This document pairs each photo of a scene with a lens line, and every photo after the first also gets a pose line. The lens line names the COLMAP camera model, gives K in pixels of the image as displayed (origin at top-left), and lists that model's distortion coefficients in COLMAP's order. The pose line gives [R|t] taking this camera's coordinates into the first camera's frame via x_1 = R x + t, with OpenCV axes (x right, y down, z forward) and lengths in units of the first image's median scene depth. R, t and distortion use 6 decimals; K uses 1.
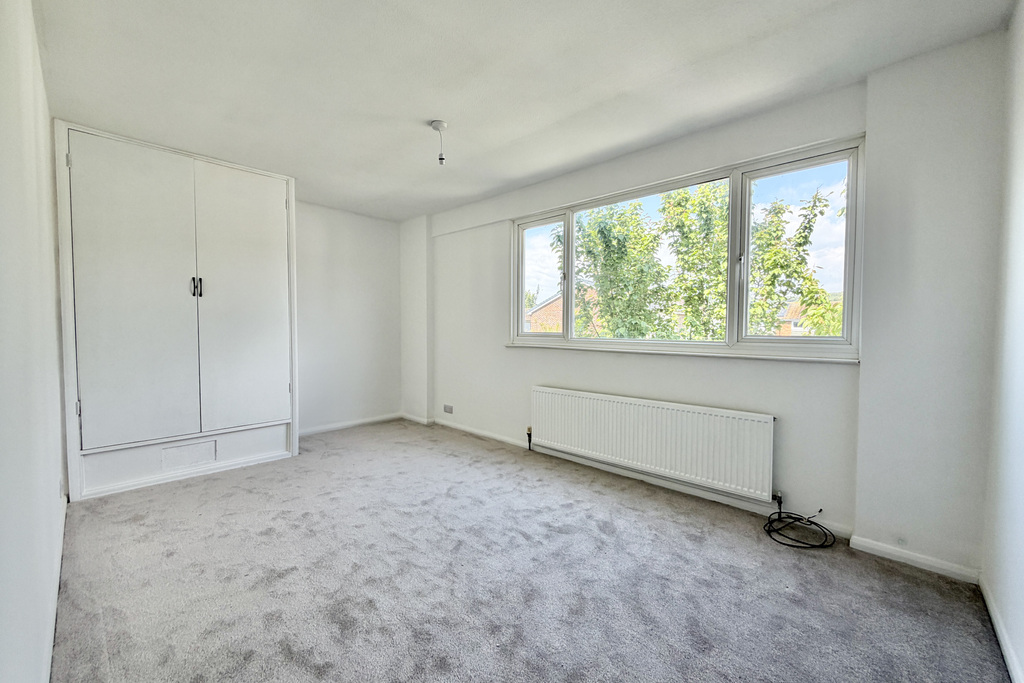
lens RADIAL K [[408.3, 0, 508.6], [0, 408.3, 344.1], [0, 0, 1]] dist [0.000237, -0.000280]
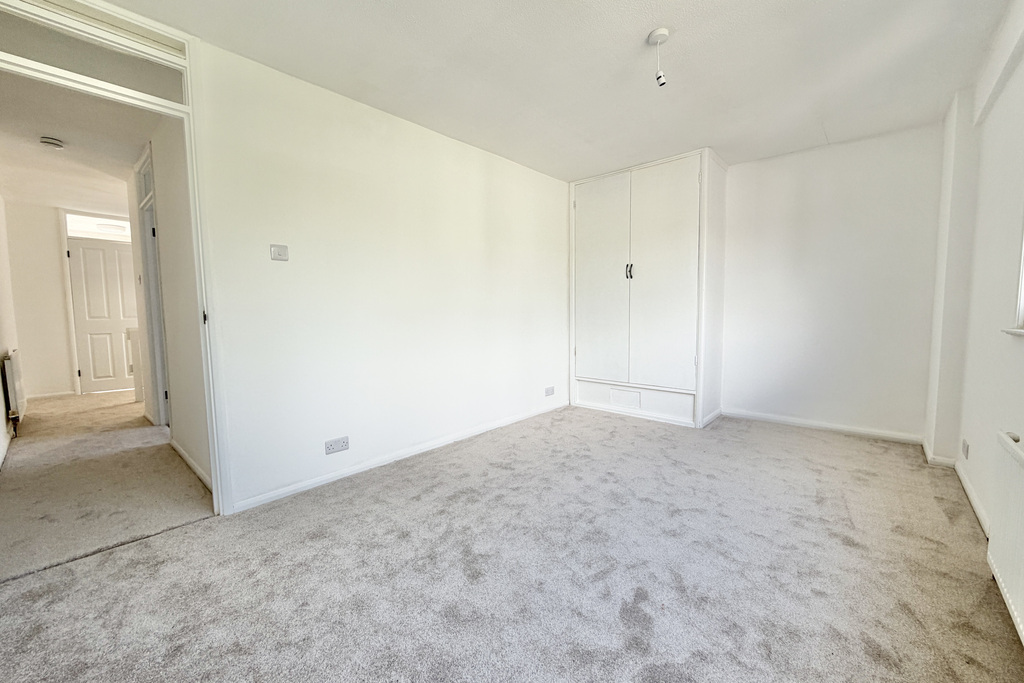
lens RADIAL K [[408.3, 0, 508.6], [0, 408.3, 341.4], [0, 0, 1]] dist [0.000237, -0.000280]
pose [[0.019750, 0.072883, -0.997145, 0.549198], [-0.033012, 0.996843, 0.072207, 0.002055], [0.999260, 0.031492, 0.022094, 0.601273]]
